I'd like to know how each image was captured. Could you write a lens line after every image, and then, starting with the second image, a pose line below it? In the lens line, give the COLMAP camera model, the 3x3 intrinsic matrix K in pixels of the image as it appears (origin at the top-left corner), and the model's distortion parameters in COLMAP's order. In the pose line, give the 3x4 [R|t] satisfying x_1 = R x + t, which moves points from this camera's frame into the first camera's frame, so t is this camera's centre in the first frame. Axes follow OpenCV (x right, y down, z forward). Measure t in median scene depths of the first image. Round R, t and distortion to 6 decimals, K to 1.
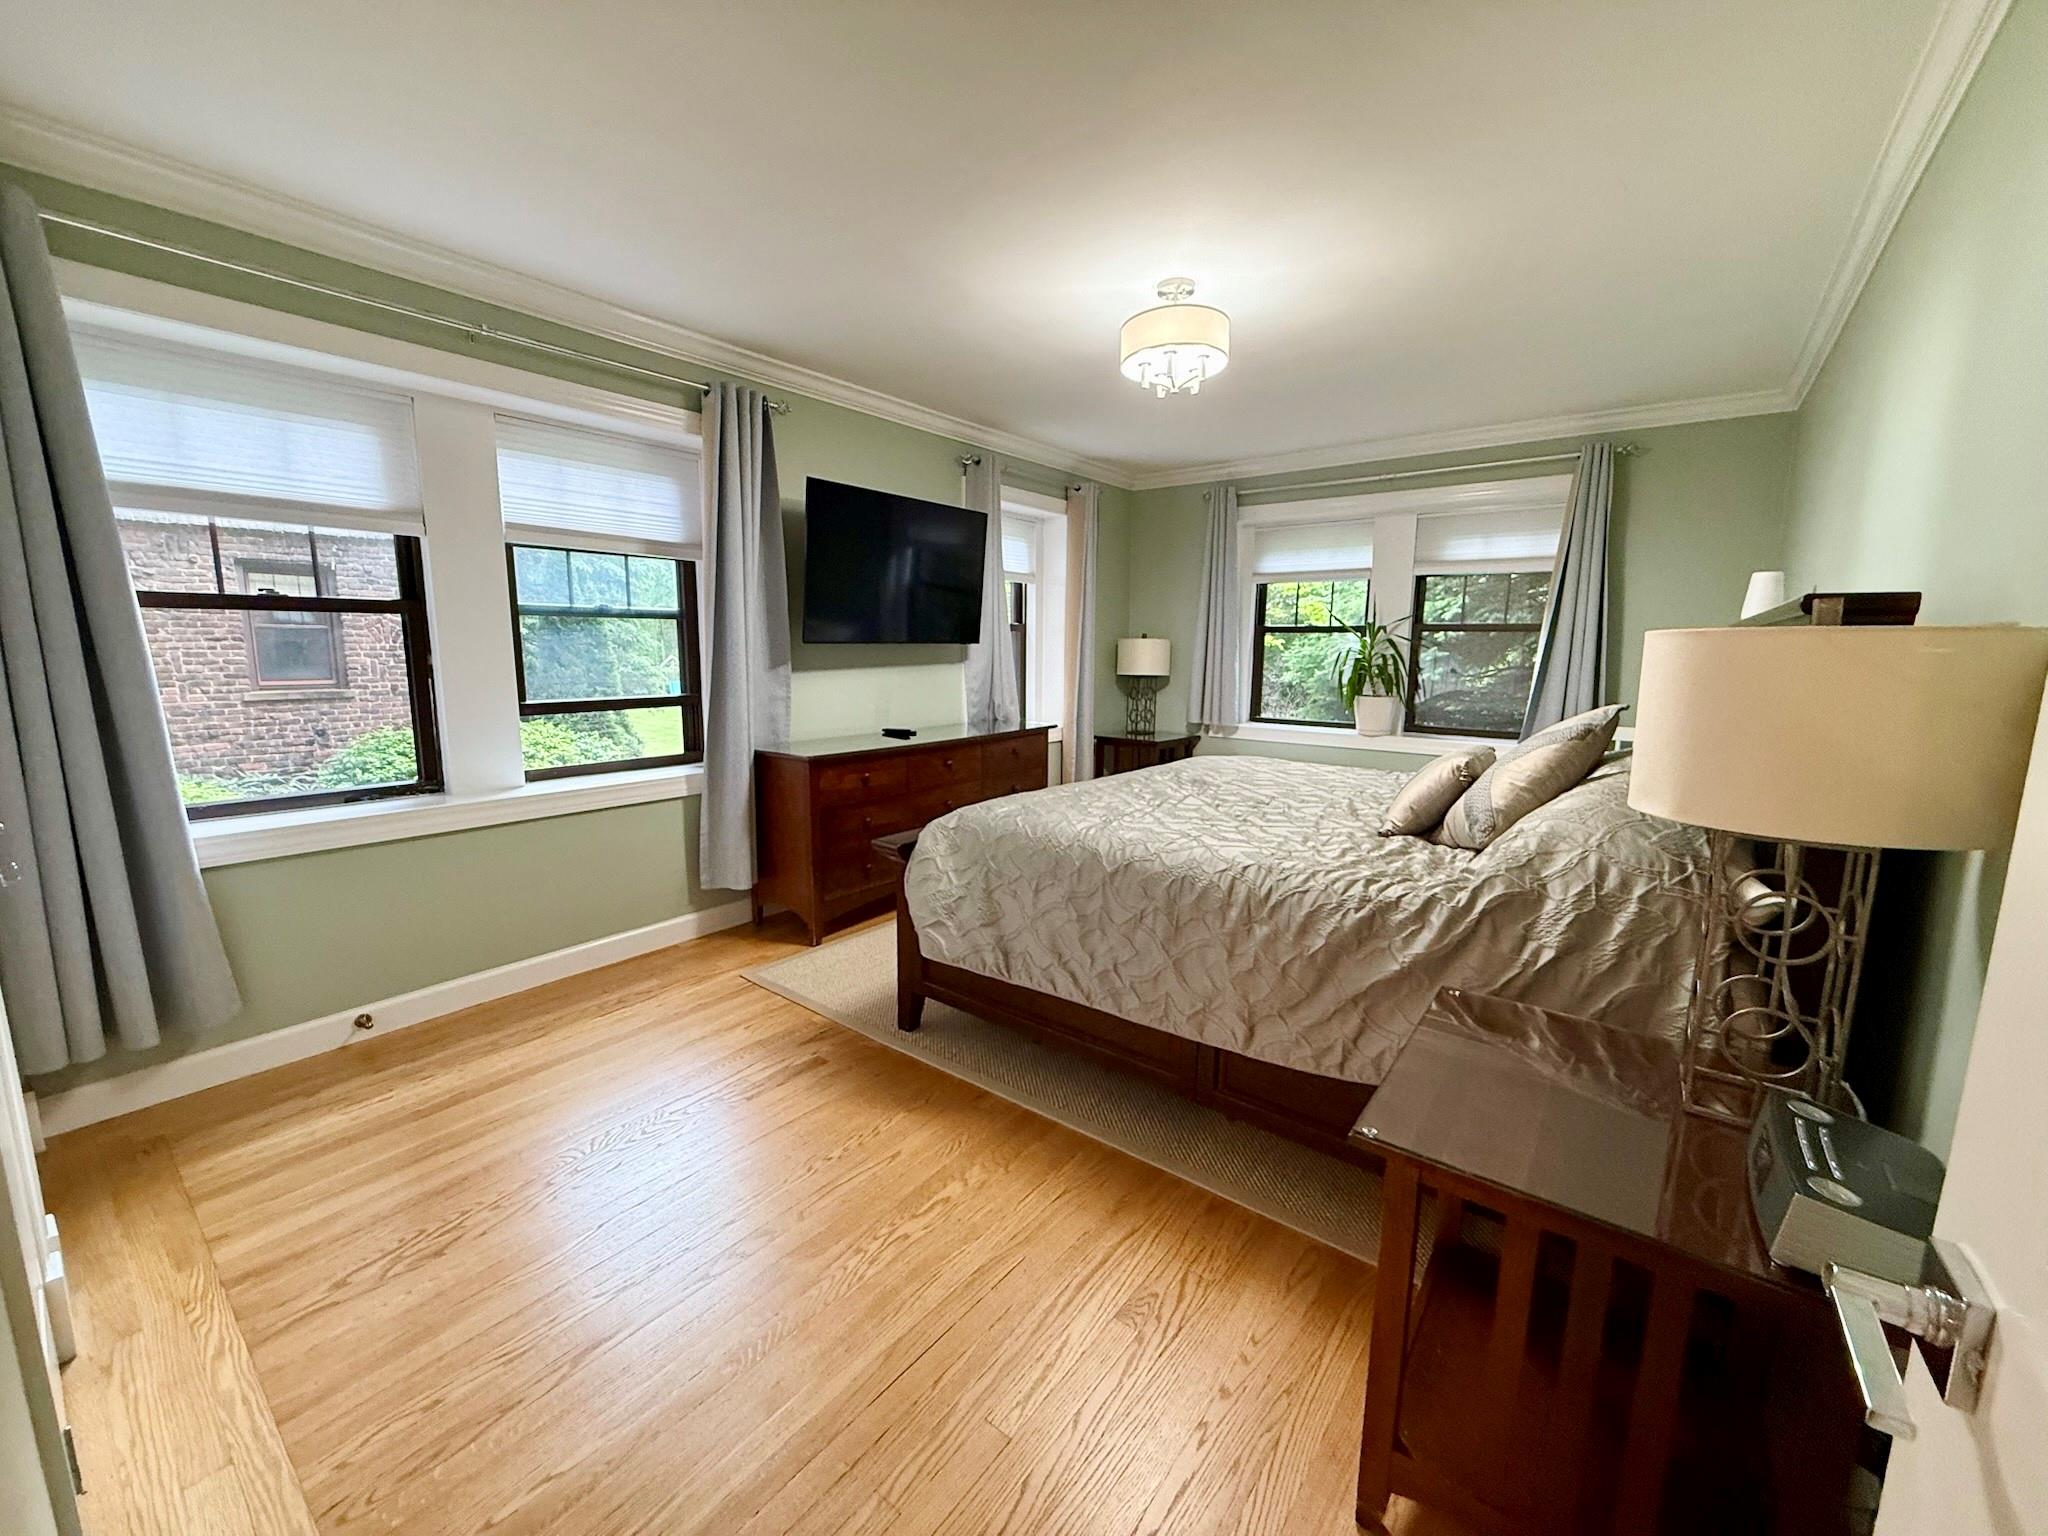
lens RADIAL K [[813.6, 0, 1023.6], [0, 813.6, 775.0], [0, 0, 1]] dist [-0.000977, -0.000956]
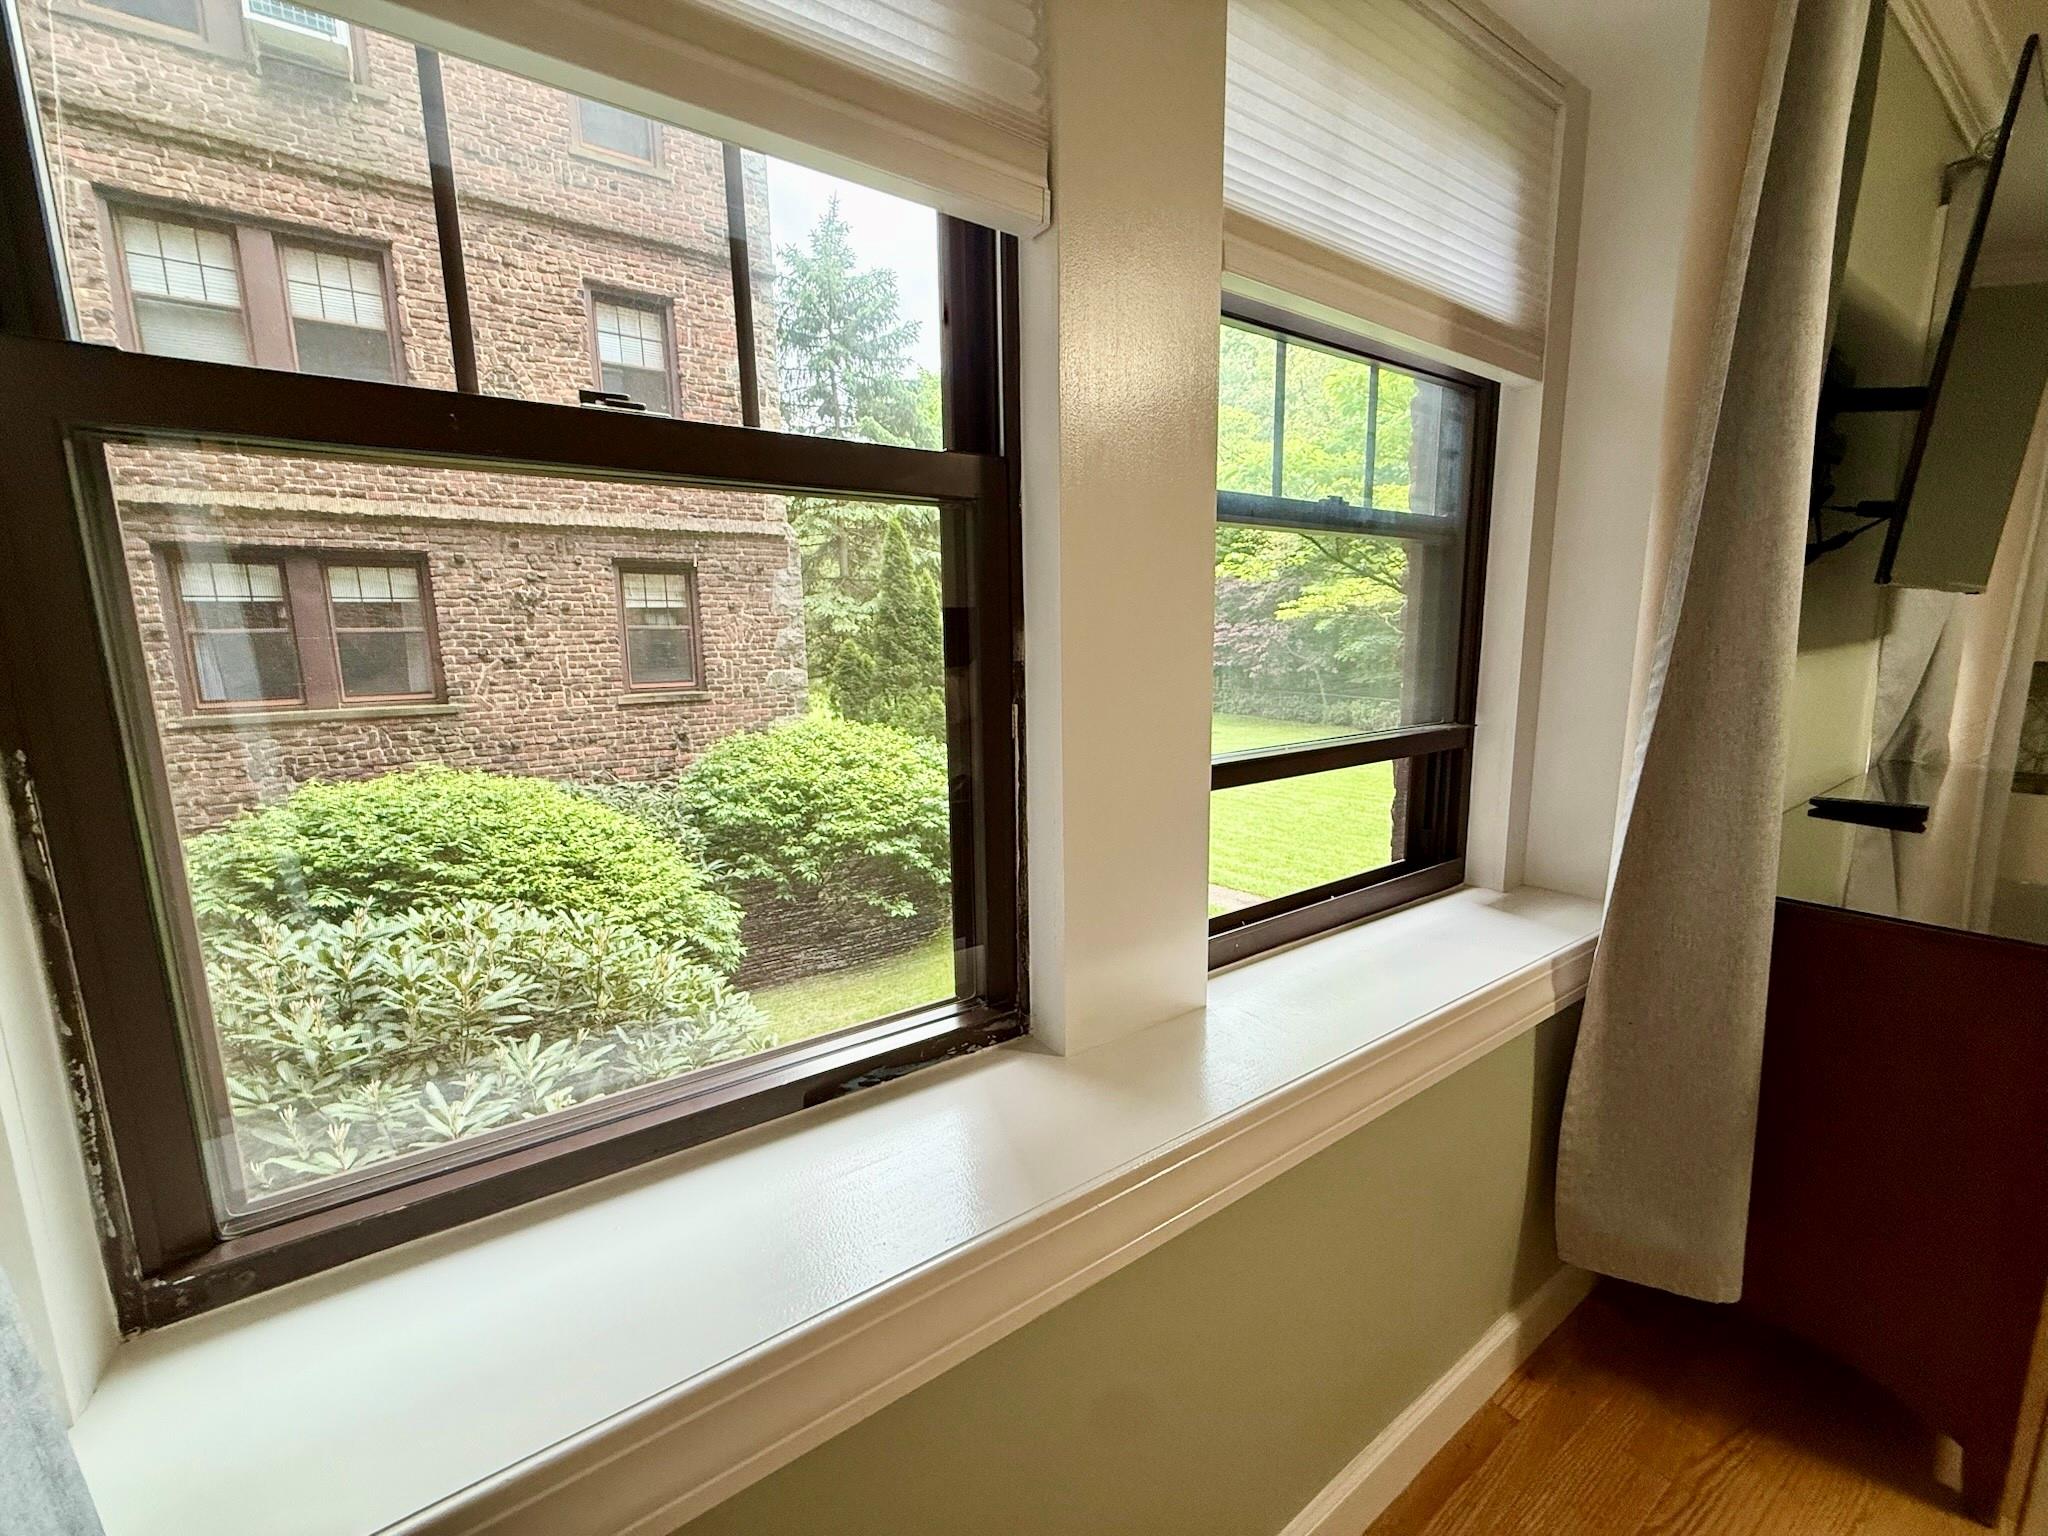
lens RADIAL K [[813.6, 0, 1020.3], [0, 813.6, 775.4], [0, 0, 1]] dist [-0.000977, -0.000956]
pose [[0.951405, 0.024946, -0.306929, -0.398943], [-0.022112, 0.999675, 0.012708, -0.059190], [0.307146, -0.005303, 0.951647, 0.439303]]
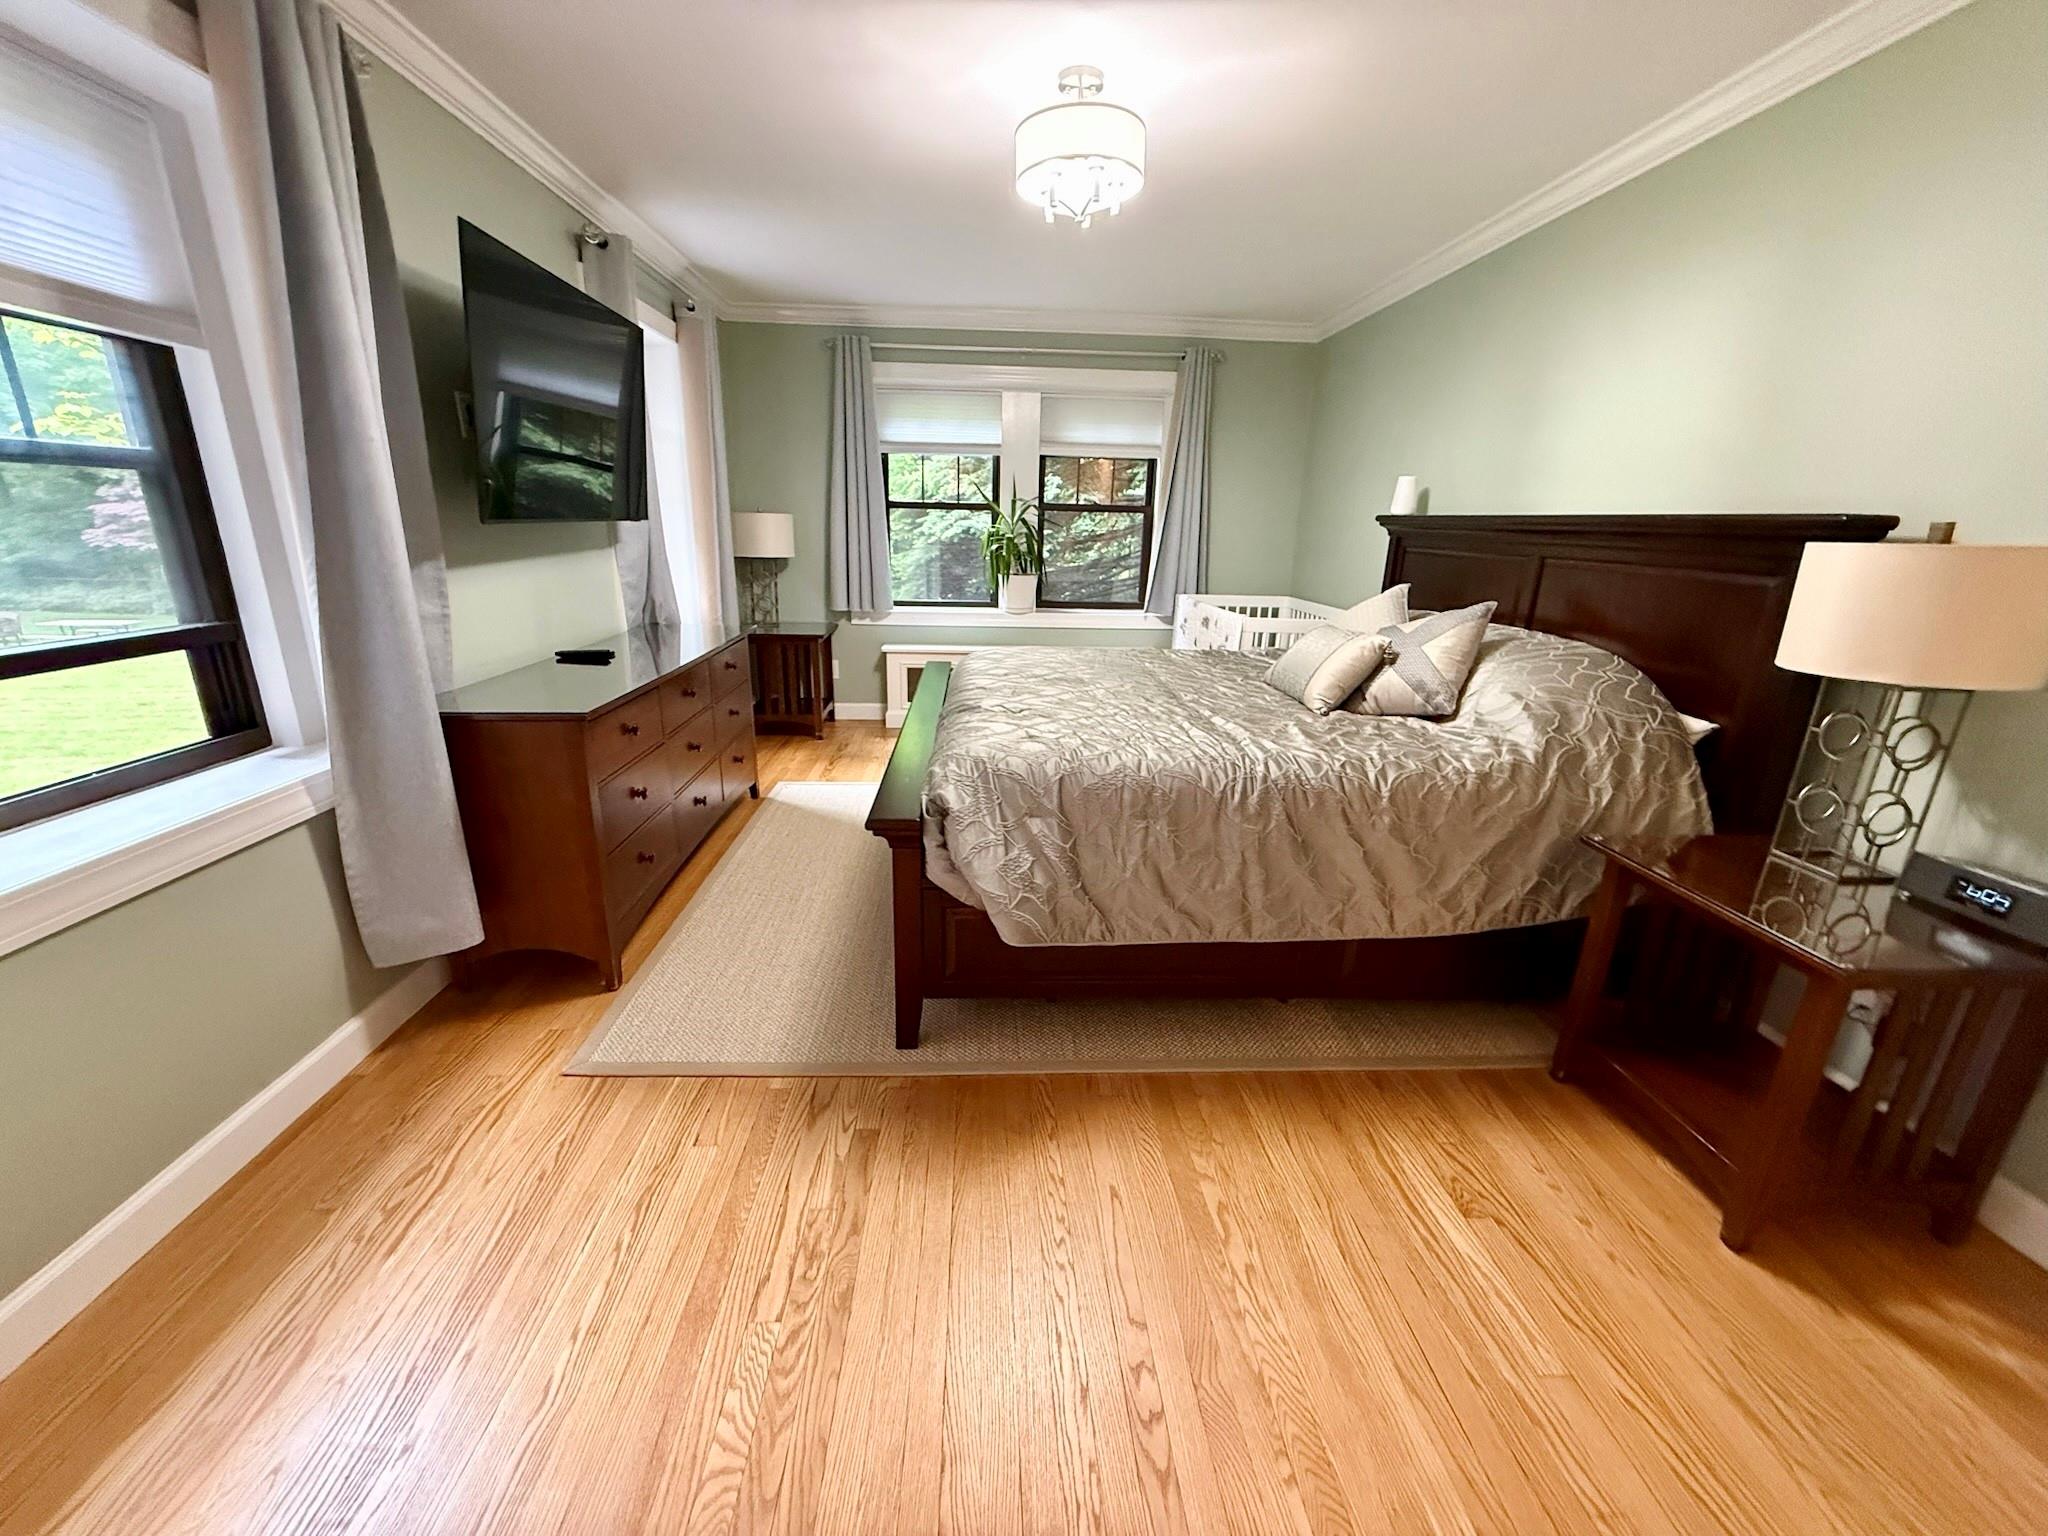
lens RADIAL K [[813.6, 0, 1017.5], [0, 813.6, 769.8], [0, 0, 1]] dist [-0.000977, -0.000956]
pose [[0.753418, -0.184219, 0.631208, -0.299182], [0.088872, 0.979673, 0.179840, -0.044108], [-0.651508, -0.079398, 0.754476, 0.219647]]
